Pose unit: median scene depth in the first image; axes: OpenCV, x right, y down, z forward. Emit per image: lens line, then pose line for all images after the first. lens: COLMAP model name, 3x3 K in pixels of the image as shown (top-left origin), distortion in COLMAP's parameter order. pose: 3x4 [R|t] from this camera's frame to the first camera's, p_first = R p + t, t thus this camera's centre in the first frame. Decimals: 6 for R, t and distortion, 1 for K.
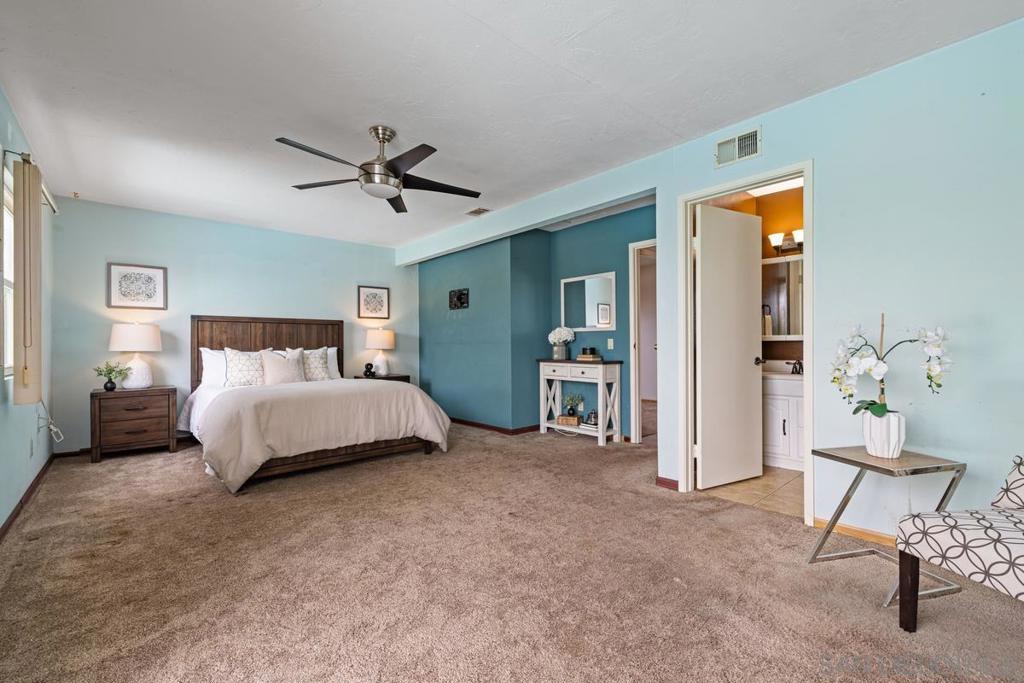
lens RADIAL K [[437.2, 0, 522.0], [0, 437.2, 345.0], [0, 0, 1]] dist [-0.001494, -0.000589]
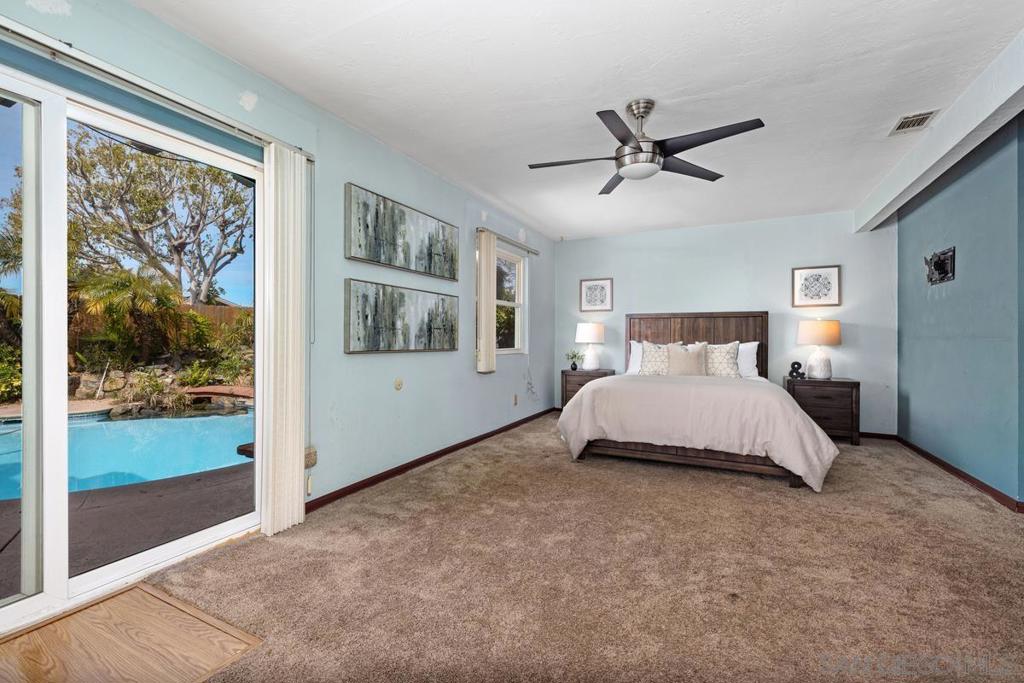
lens RADIAL K [[437.2, 0, 509.7], [0, 437.2, 339.9], [0, 0, 1]] dist [-0.001494, -0.000589]
pose [[0.352218, 0.007934, -0.935885, 0.292511], [-0.006894, 0.999959, 0.005883, -0.000623], [0.935893, 0.004380, 0.352258, 0.279075]]
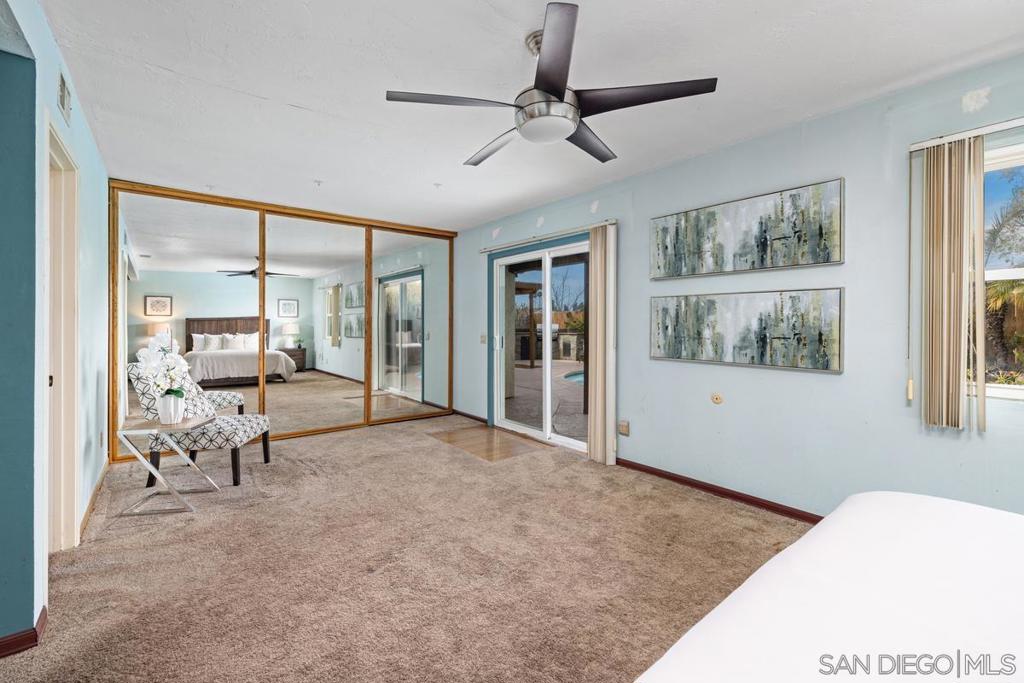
lens RADIAL K [[437.2, 0, 513.5], [0, 437.2, 324.7], [0, 0, 1]] dist [-0.001494, -0.000589]
pose [[-0.997012, 0.004492, 0.077122, -0.214907], [0.004803, 0.999981, 0.003843, -0.040312], [-0.077103, 0.004202, -0.997014, 1.099937]]
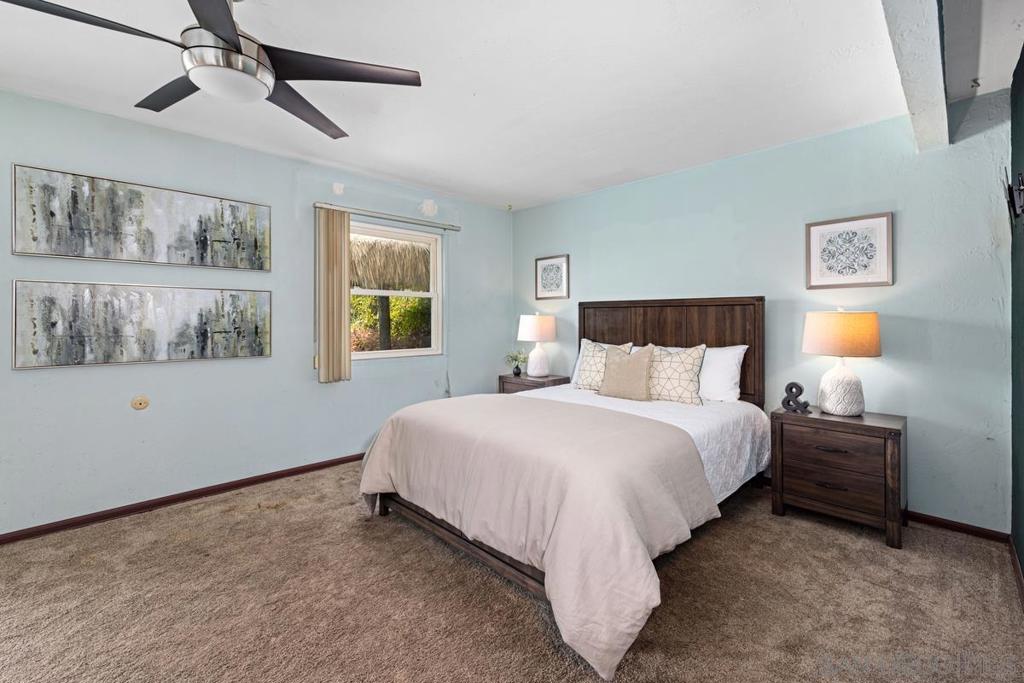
lens RADIAL K [[437.2, 0, 512.3], [0, 437.2, 322.5], [0, 0, 1]] dist [-0.001494, -0.000589]
pose [[0.034854, 0.012258, -0.999317, 0.154719], [0.000455, 0.999924, 0.012281, -0.040162], [0.999392, -0.000882, 0.034846, 0.879443]]
